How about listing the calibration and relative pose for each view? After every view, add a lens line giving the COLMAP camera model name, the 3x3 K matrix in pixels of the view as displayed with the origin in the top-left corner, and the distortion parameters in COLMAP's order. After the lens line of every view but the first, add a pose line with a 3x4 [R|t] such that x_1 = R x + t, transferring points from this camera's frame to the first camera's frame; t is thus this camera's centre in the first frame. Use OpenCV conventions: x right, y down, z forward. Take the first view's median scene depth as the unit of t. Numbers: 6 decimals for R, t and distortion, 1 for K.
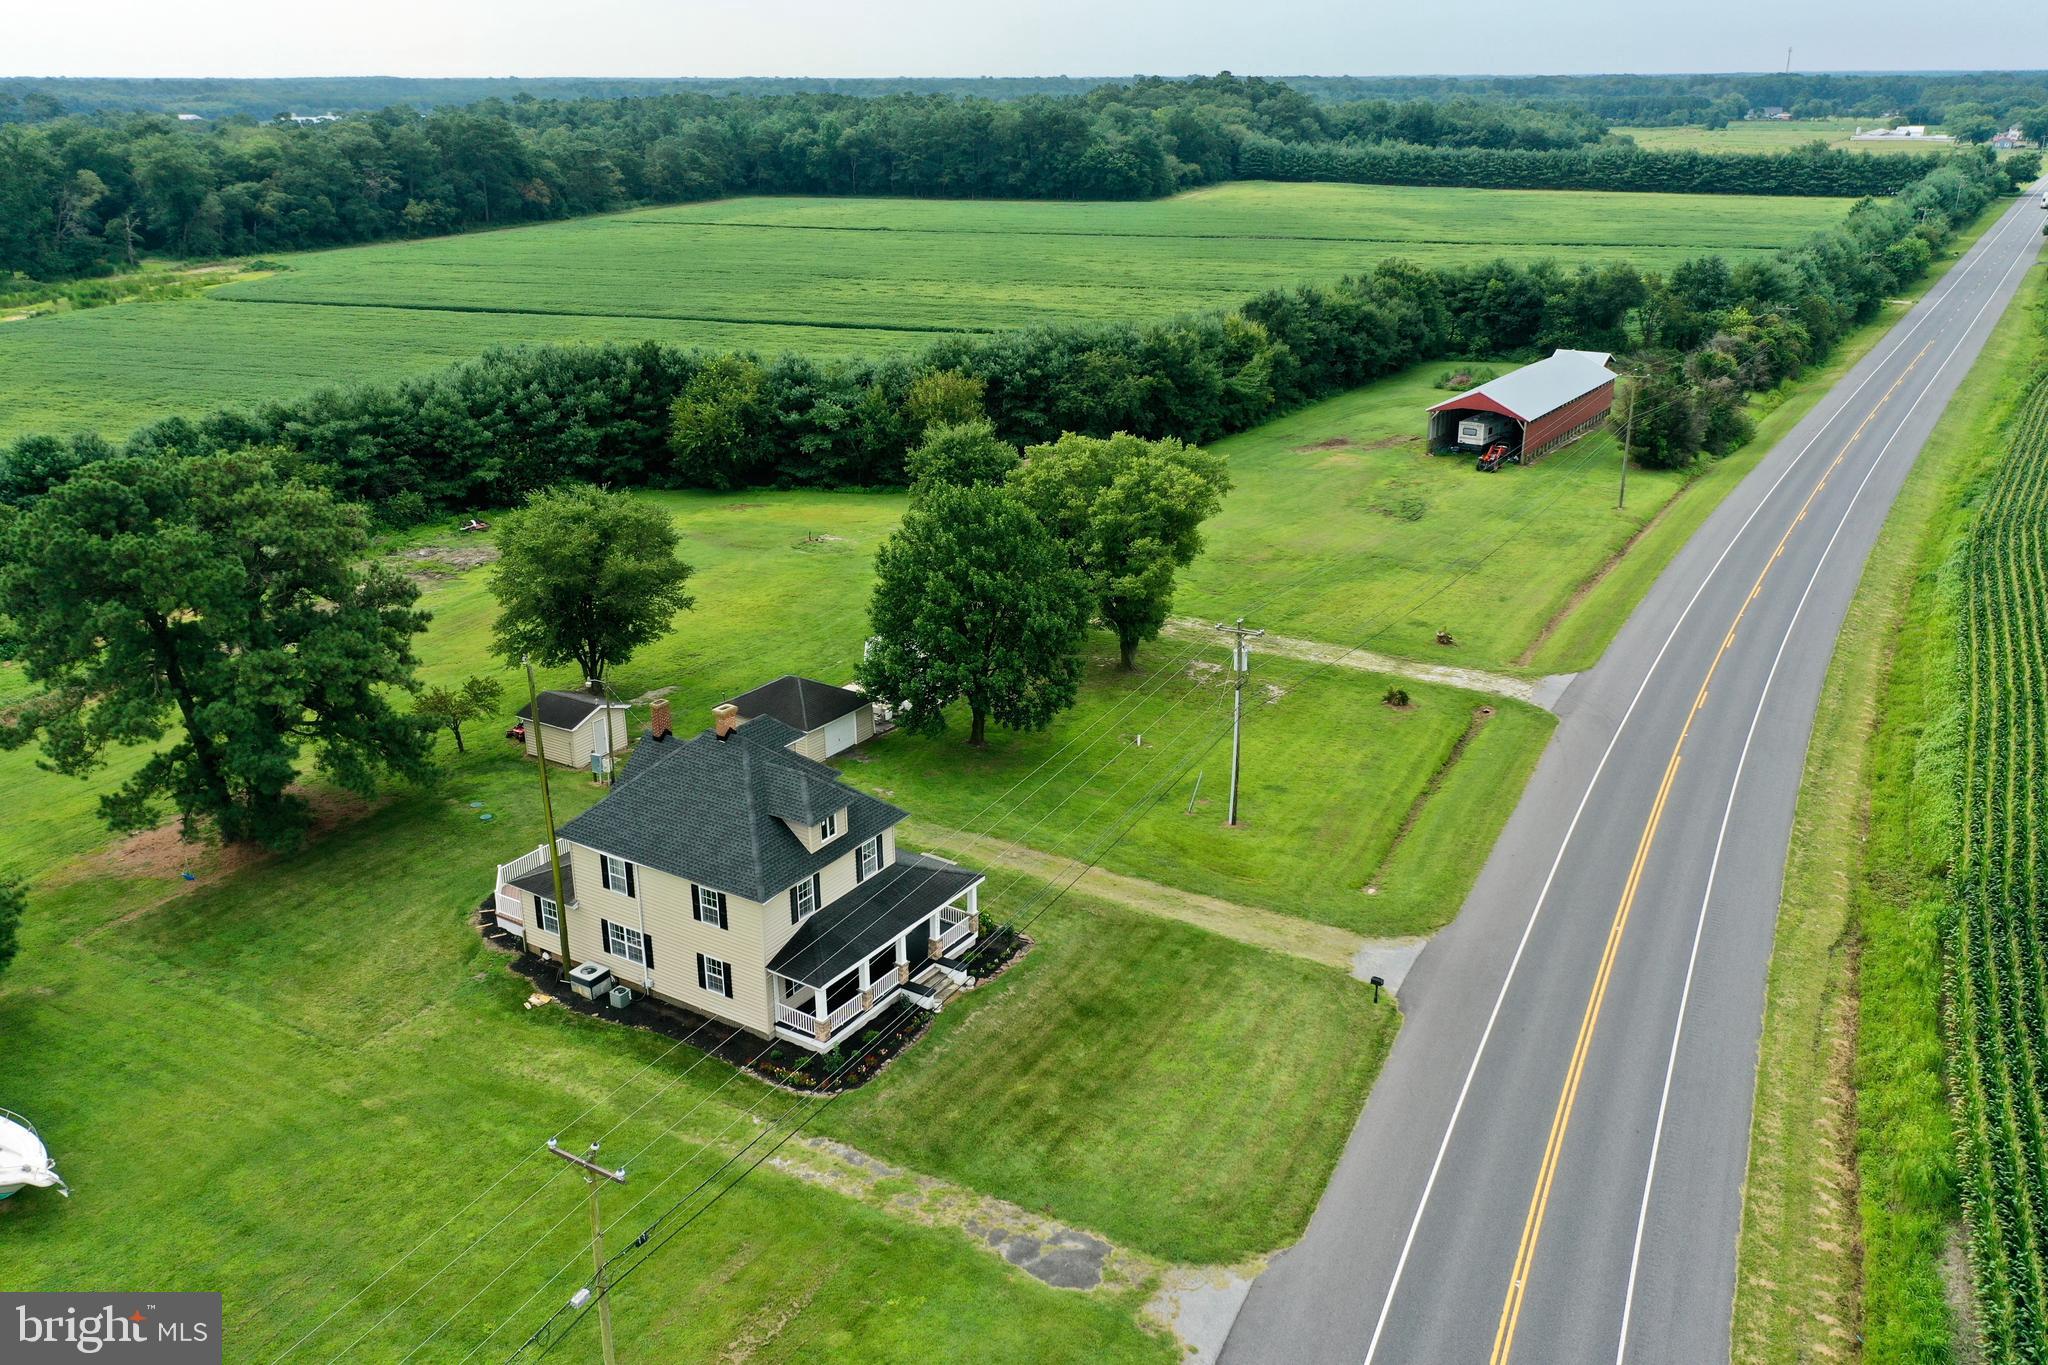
lens RADIAL K [[1604.6, 0, 1024.0], [0, 1604.6, 682.5], [0, 0, 1]] dist [0.006317, -0.000931]
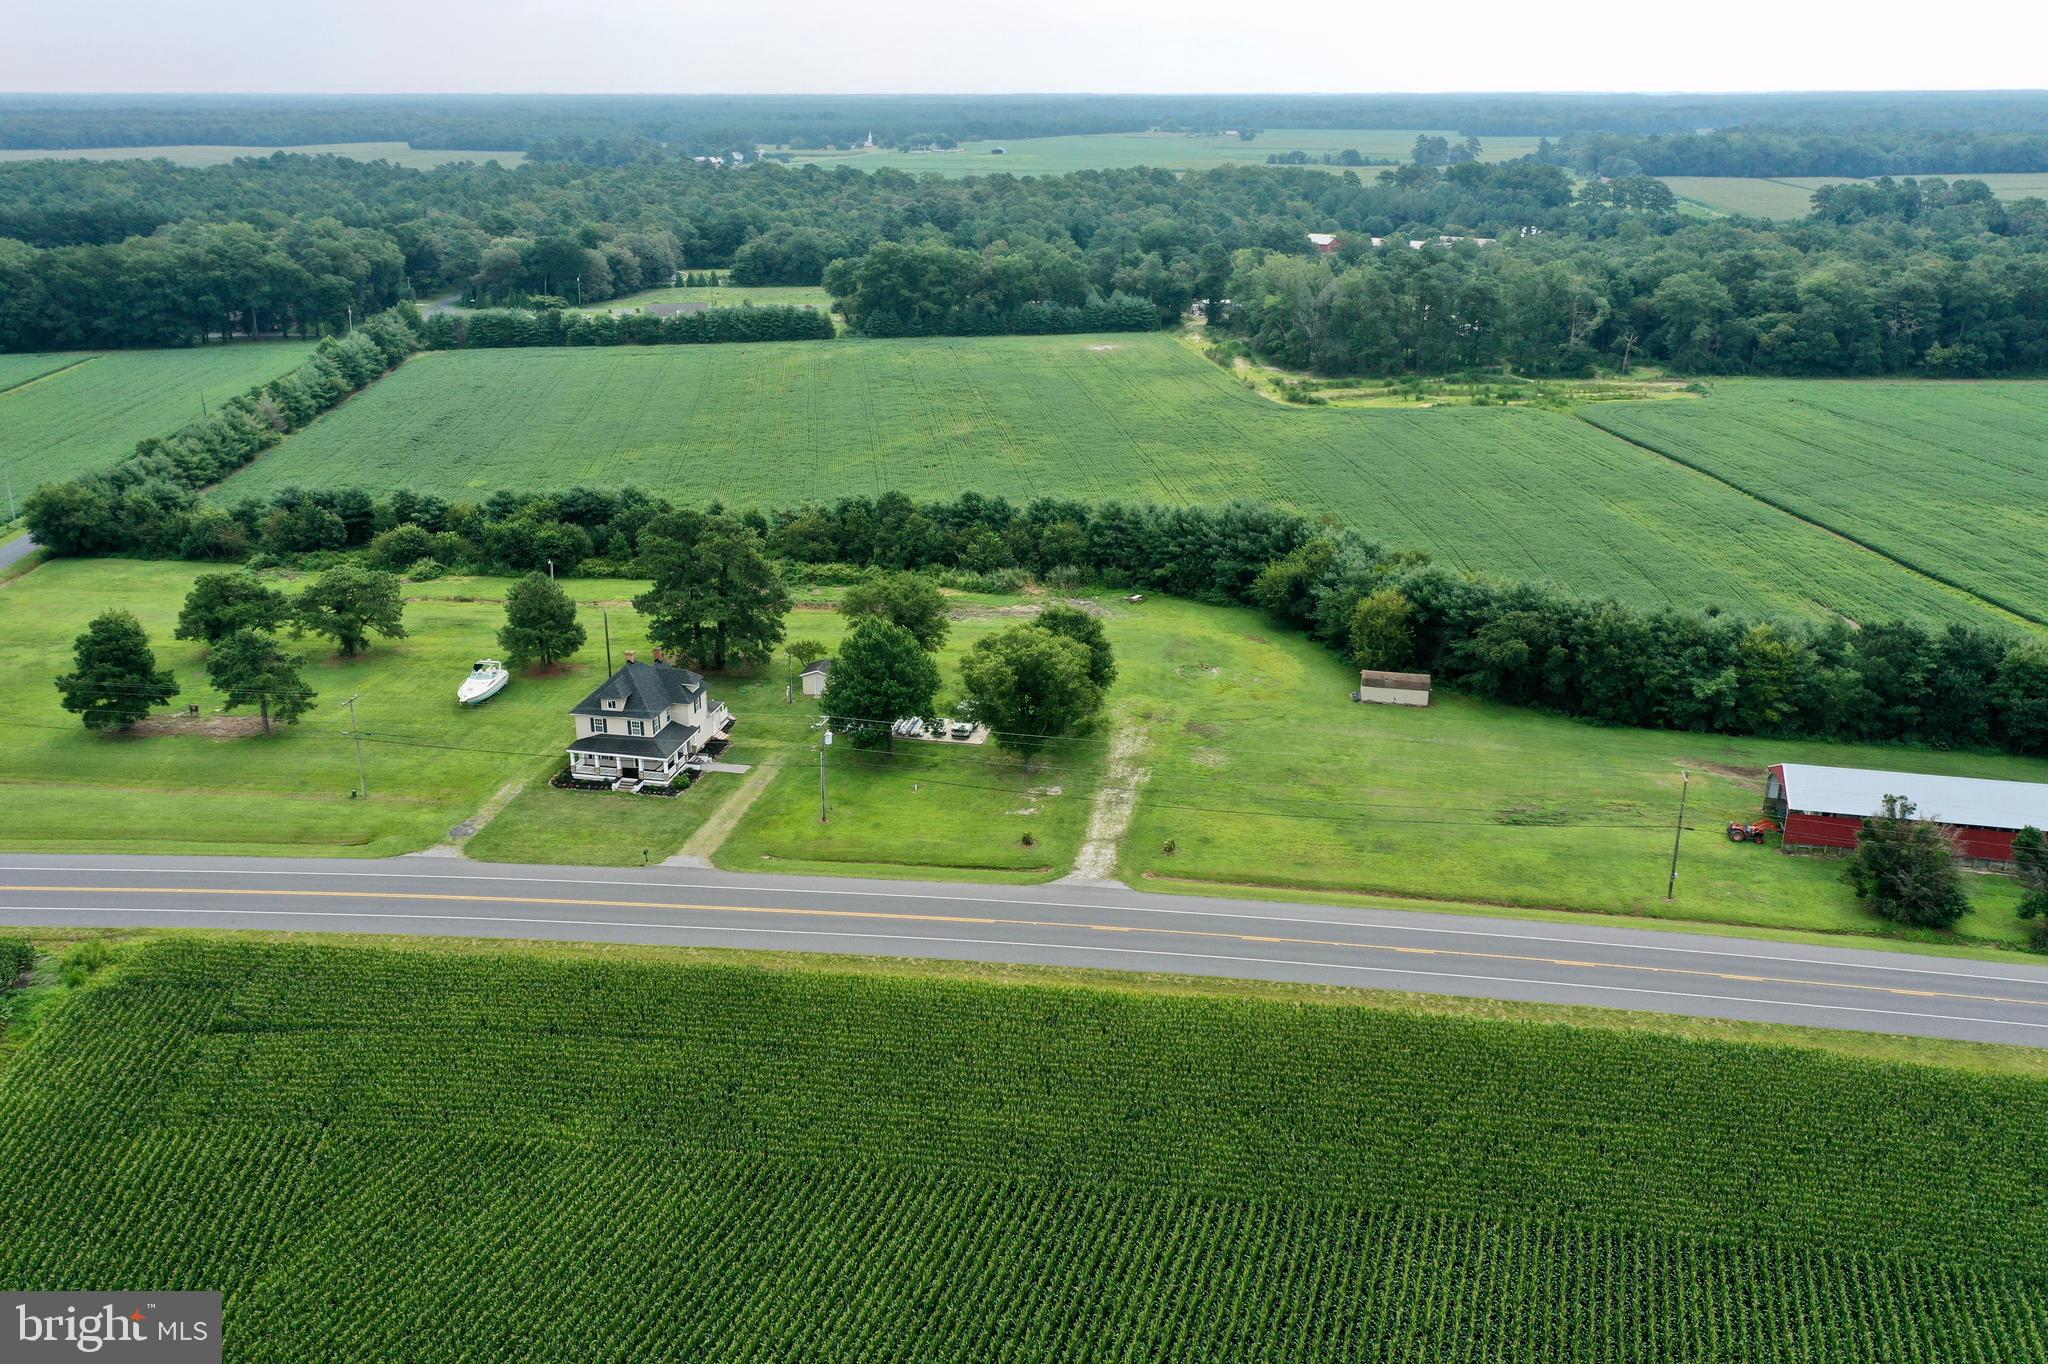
lens RADIAL K [[1604.6, 0, 1024.0], [0, 1604.6, 682.0], [0, 0, 1]] dist [0.006317, -0.000931]
pose [[0.365840, 0.317378, -0.874890, 1.403359], [-0.327973, 0.923716, 0.197946, -0.397297], [0.870974, 0.214524, 0.442023, 0.251402]]
